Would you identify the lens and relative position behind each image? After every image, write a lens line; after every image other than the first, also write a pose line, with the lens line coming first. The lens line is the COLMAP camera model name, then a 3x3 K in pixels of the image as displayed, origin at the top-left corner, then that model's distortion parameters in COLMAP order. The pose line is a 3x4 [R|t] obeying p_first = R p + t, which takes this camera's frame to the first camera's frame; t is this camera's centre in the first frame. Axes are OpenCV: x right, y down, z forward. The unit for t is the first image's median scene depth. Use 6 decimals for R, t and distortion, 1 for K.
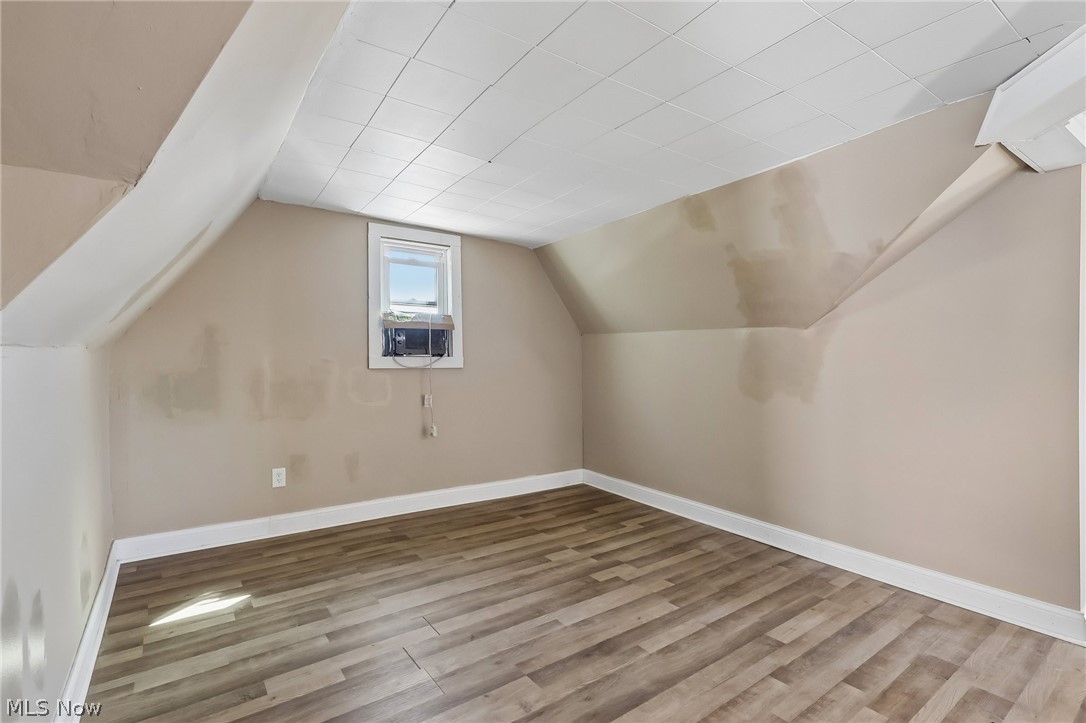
lens RADIAL K [[508.2, 0, 540.0], [0, 508.2, 361.6], [0, 0, 1]] dist [-0.002479, 0.002163]
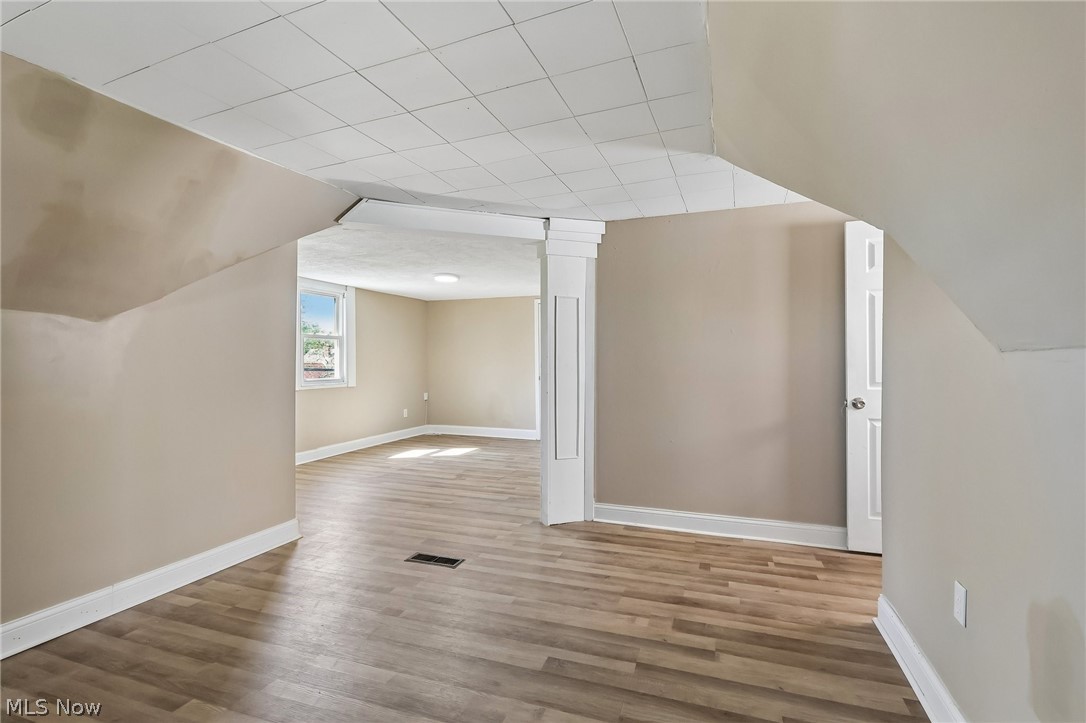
lens RADIAL K [[508.2, 0, 532.5], [0, 508.2, 356.7], [0, 0, 1]] dist [-0.002479, 0.002163]
pose [[-0.559404, 0.008966, 0.828847, -0.477043], [0.010319, 0.999939, -0.003852, -0.002266], [-0.828831, 0.006398, -0.559463, 0.884185]]
